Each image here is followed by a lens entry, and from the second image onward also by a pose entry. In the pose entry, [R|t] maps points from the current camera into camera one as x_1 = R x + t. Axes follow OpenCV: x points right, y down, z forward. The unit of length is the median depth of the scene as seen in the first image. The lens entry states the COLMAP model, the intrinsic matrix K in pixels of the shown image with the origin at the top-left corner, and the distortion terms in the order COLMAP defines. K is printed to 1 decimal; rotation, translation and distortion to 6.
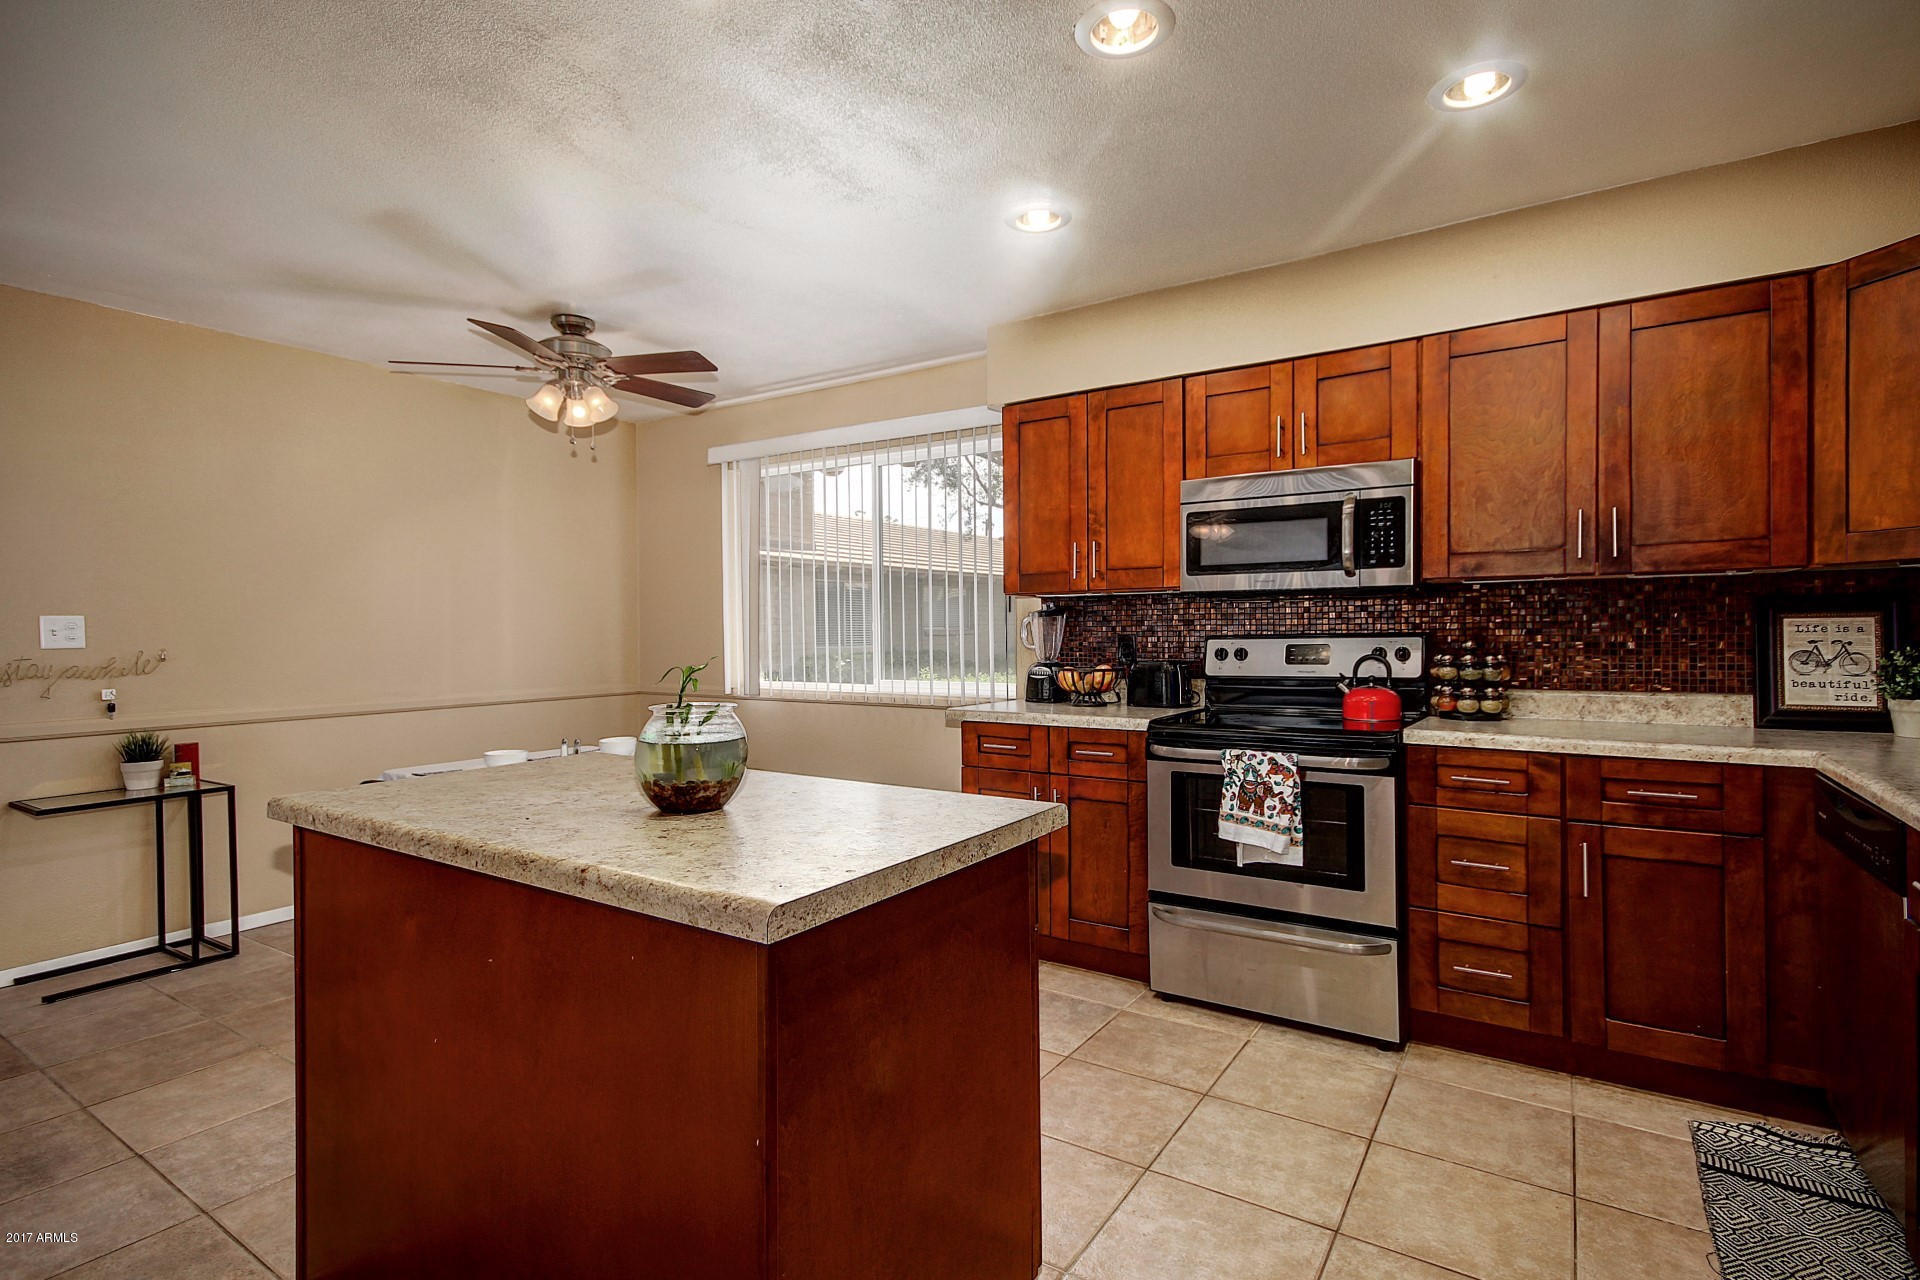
lens RADIAL K [[926.4, 0, 969.3], [0, 926.4, 641.0], [0, 0, 1]] dist [0.027479, -0.013977]
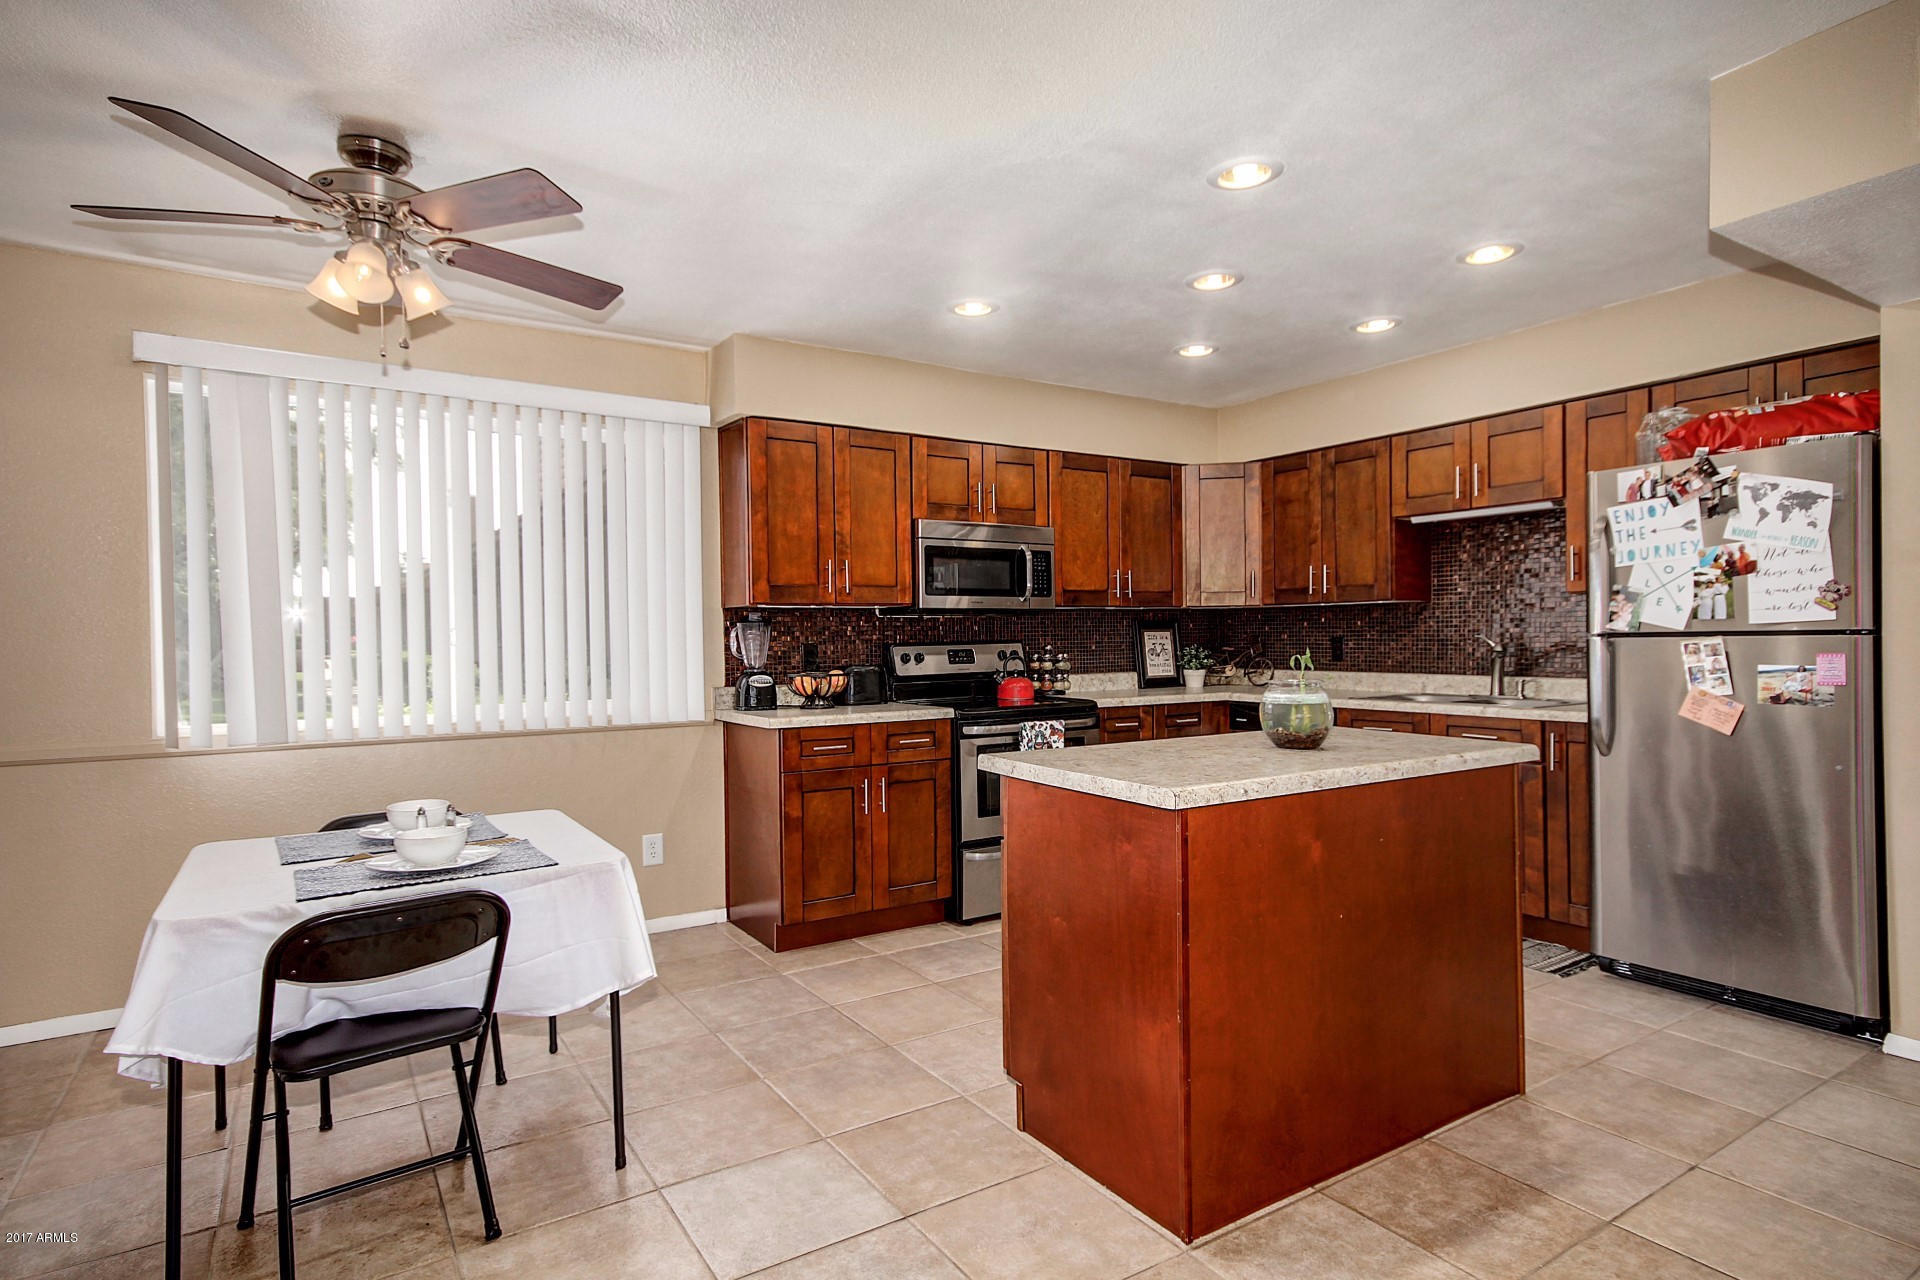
lens RADIAL K [[1007.0, 0, 966.8], [0, 1007.0, 643.1], [0, 0, 1]] dist [0.002591, 0.000349]
pose [[0.408538, -0.002023, 0.912739, -1.143359], [0.019001, 0.999800, -0.006289, 0.004709], [-0.912544, 0.019912, 0.408494, 0.457356]]
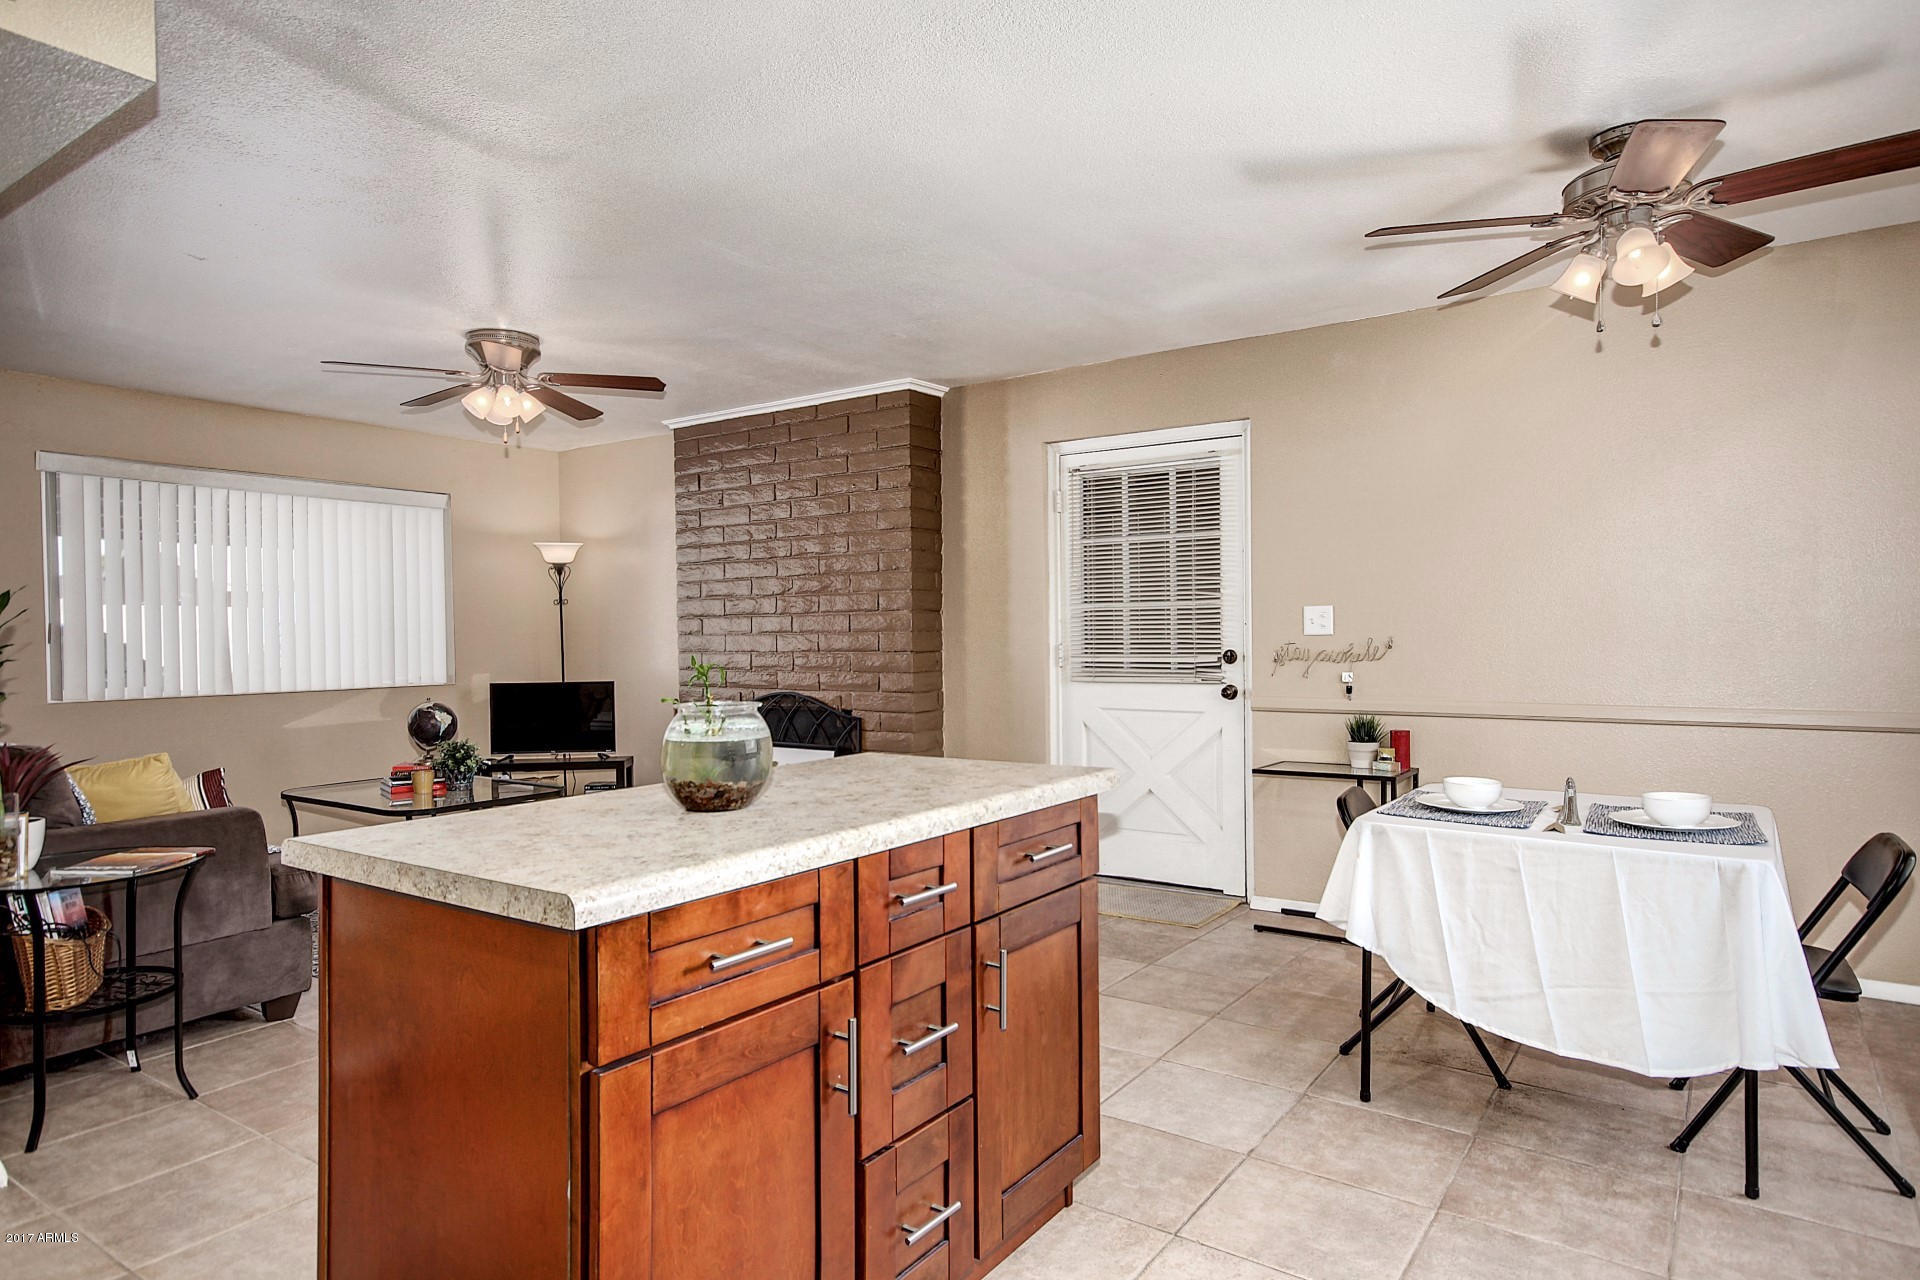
lens RADIAL K [[1108.5, 0, 954.8], [0, 1108.5, 646.0], [0, 0, 1]] dist [0.026778, 0.000352]
pose [[-0.037447, 0.021651, -0.999064, 0.487906], [-0.002276, 0.999761, 0.021751, -0.008354], [0.999296, 0.003088, -0.037389, 0.732903]]
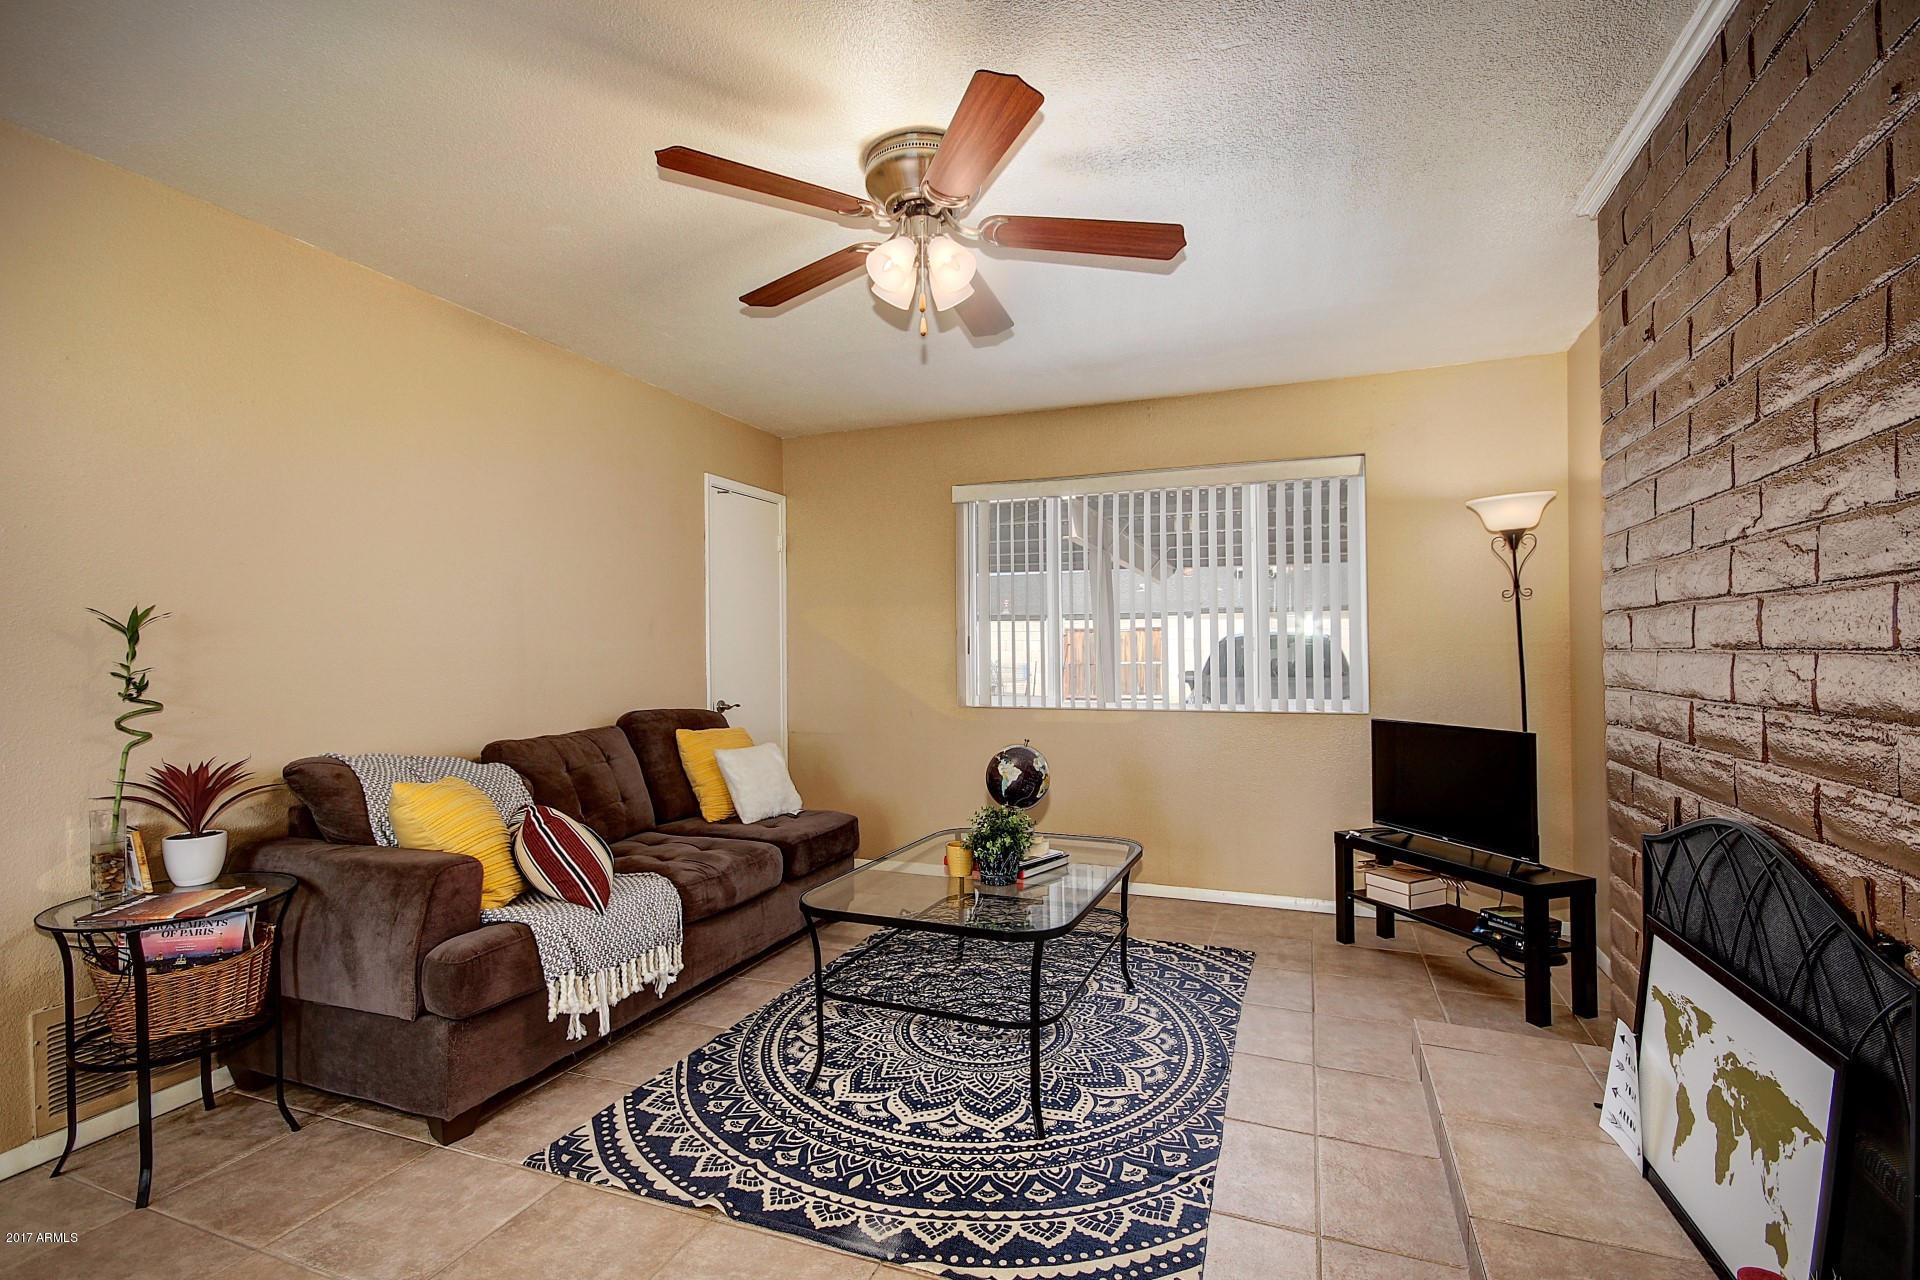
lens RADIAL K [[893.3, 0, 960.0], [0, 893.3, 640.0], [0, 0, 1]] dist [0.013297, -0.000103]
pose [[-0.980849, 0.012479, -0.194372, -1.000825], [0.011850, 0.999920, 0.004402, -0.001452], [0.194411, 0.002014, -0.980918, 0.808824]]
